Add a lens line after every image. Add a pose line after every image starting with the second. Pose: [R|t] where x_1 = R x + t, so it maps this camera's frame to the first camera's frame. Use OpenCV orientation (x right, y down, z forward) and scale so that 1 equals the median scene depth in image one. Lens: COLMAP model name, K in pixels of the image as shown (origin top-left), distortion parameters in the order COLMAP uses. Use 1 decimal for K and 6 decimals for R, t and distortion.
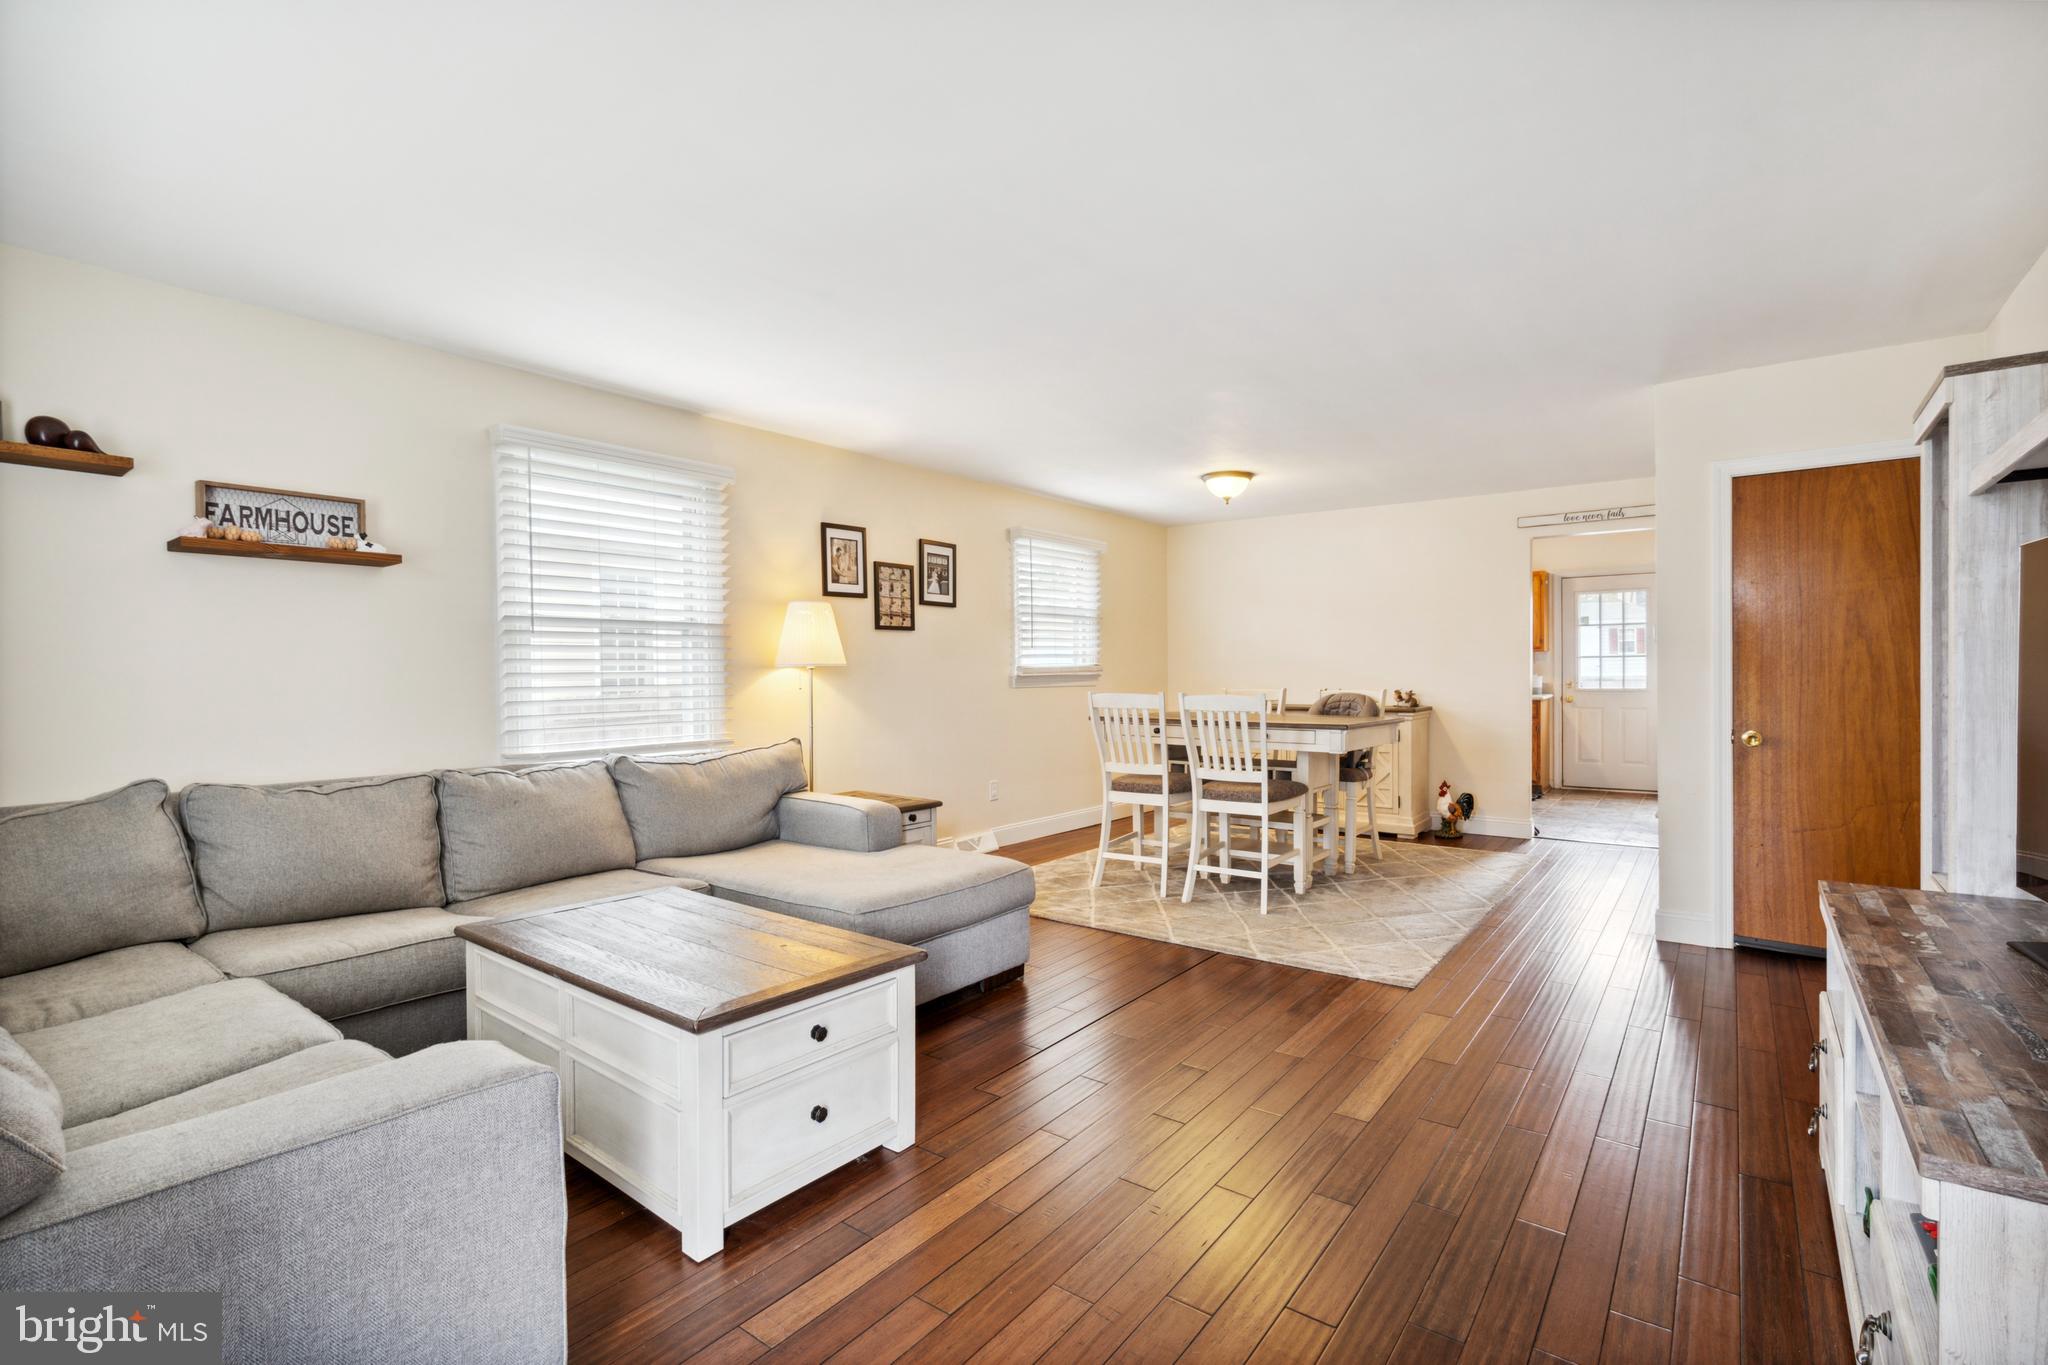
lens RADIAL K [[923.5, 0, 1020.8], [0, 923.5, 668.1], [0, 0, 1]] dist [-0.000844, 0.000226]
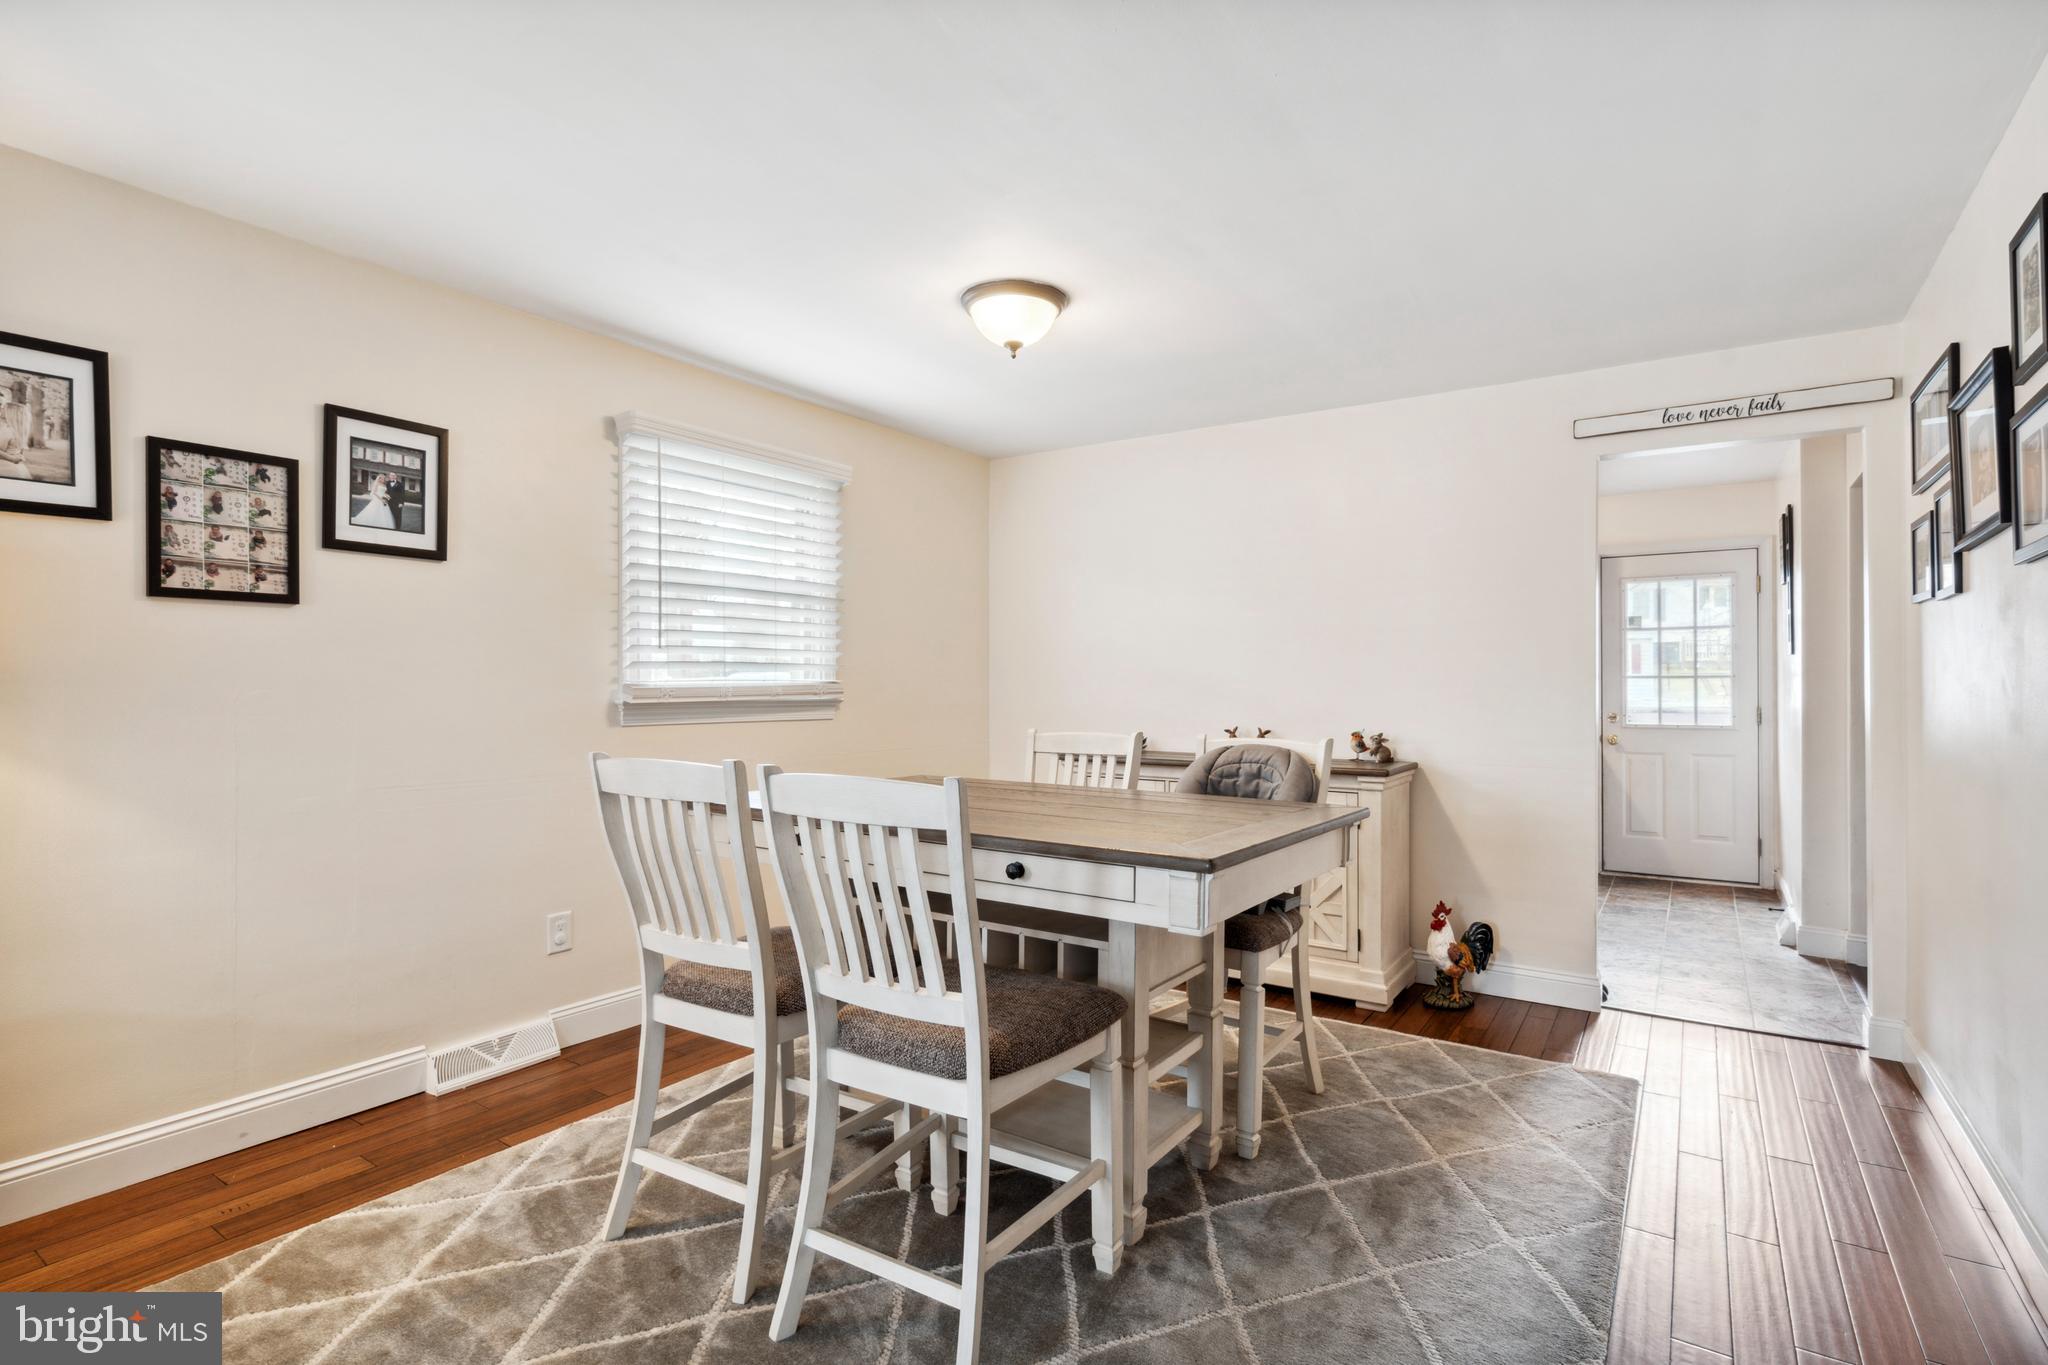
lens RADIAL K [[923.5, 0, 1020.8], [0, 923.5, 668.1], [0, 0, 1]] dist [-0.000844, 0.000226]
pose [[0.999373, 0.009300, 0.034168, 0.212378], [-0.008723, 0.999818, -0.016995, -0.004410], [-0.034320, 0.016687, 0.999272, 0.513426]]
